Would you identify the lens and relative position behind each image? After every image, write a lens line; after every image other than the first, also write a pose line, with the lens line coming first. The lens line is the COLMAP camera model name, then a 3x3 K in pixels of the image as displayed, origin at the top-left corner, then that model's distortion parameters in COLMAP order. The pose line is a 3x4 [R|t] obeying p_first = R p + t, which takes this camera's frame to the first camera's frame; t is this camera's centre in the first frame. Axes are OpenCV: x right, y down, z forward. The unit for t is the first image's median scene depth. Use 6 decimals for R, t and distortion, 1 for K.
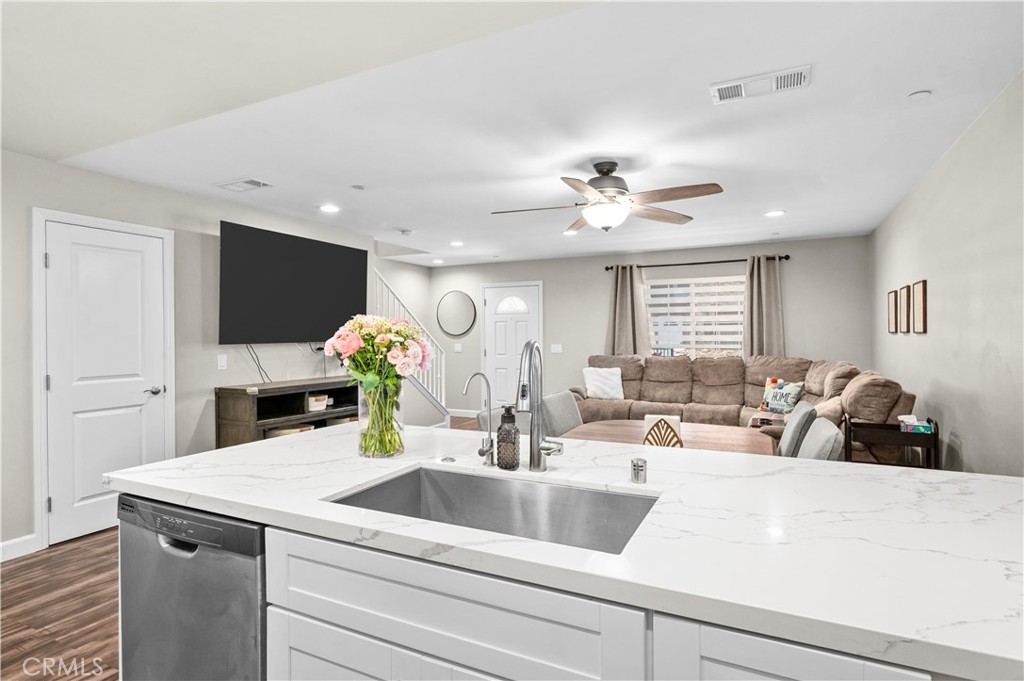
lens RADIAL K [[523.2, 0, 512.0], [0, 523.2, 340.5], [0, 0, 1]] dist [0.000092, -0.000002]
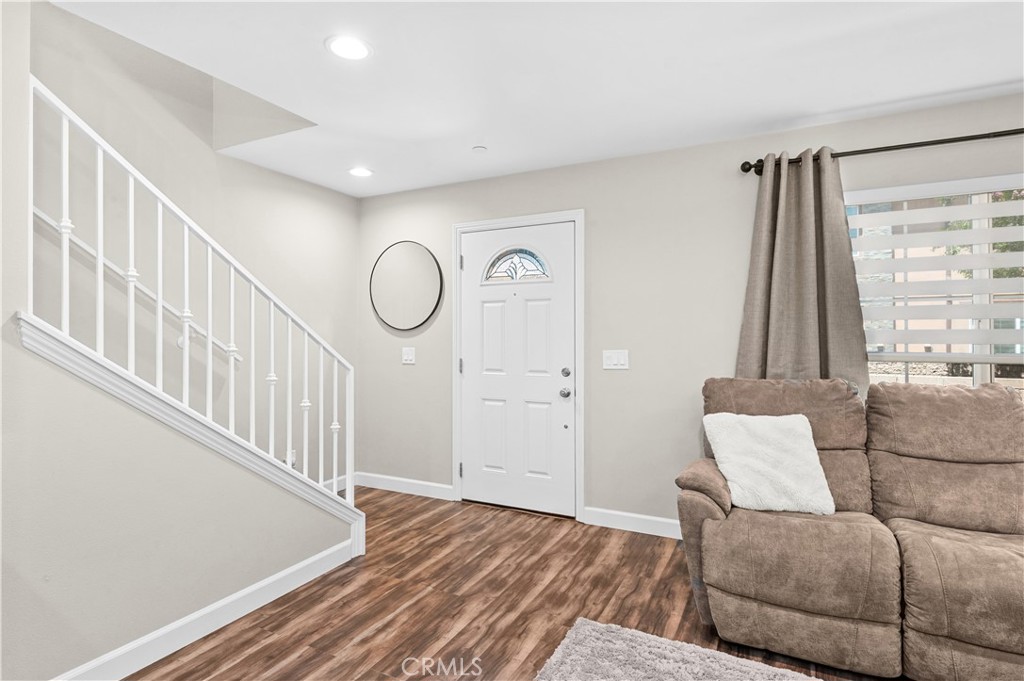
lens RADIAL K [[499.3, 0, 512.0], [0, 499.3, 340.5], [0, 0, 1]] dist [-0.001088, -0.000201]
pose [[0.999876, 0.004290, -0.015165, 0.003077], [-0.004312, 0.999990, -0.001385, 0.000510], [0.015159, 0.001450, 0.999884, 0.632988]]
